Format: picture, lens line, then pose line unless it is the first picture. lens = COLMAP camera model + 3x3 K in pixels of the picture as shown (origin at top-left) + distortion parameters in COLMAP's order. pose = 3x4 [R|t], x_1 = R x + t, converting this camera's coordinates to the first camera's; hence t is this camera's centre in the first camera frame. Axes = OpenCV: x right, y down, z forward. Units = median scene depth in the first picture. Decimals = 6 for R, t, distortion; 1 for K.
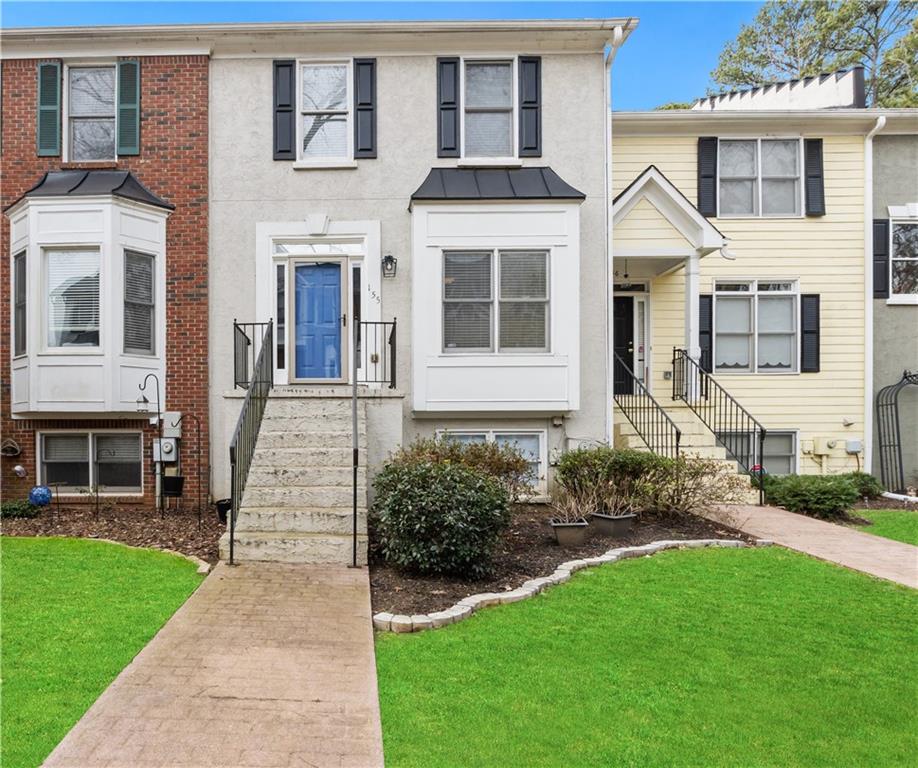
lens RADIAL K [[545.4, 0, 459.0], [0, 545.4, 441.1], [0, 0, 1]] dist [-0.002905, -0.000477]
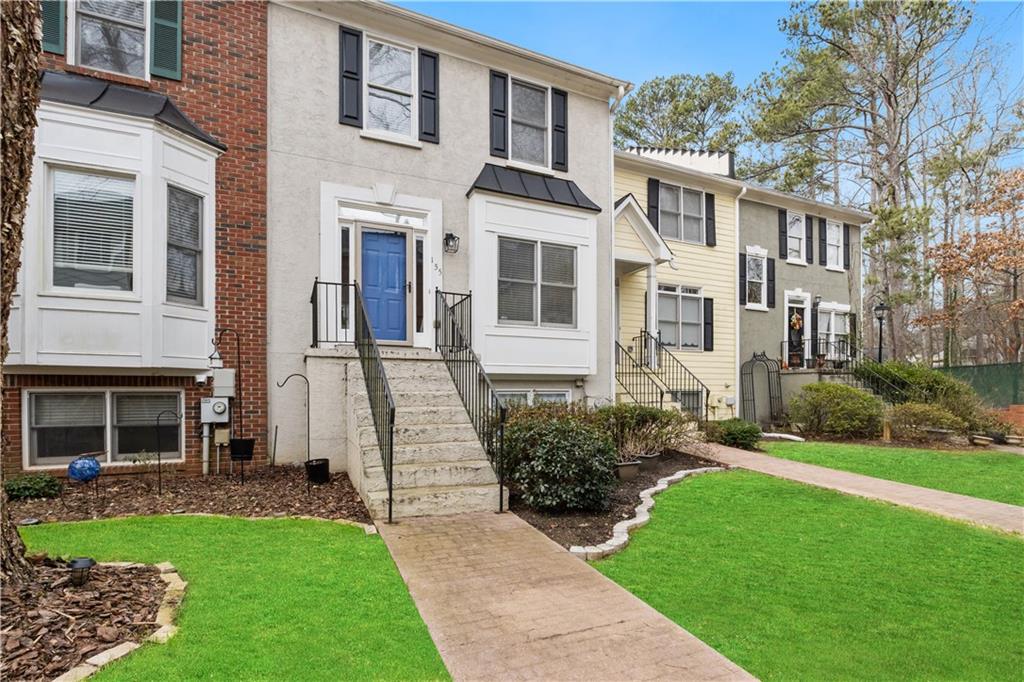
lens RADIAL K [[470.5, 0, 512.0], [0, 470.5, 390.7], [0, 0, 1]] dist [-0.001554, 0.000259]
pose [[0.907784, 0.002167, 0.419431, -0.416217], [0.000264, 0.999984, -0.005737, -0.011909], [-0.419437, 0.005319, 0.907769, 0.072499]]
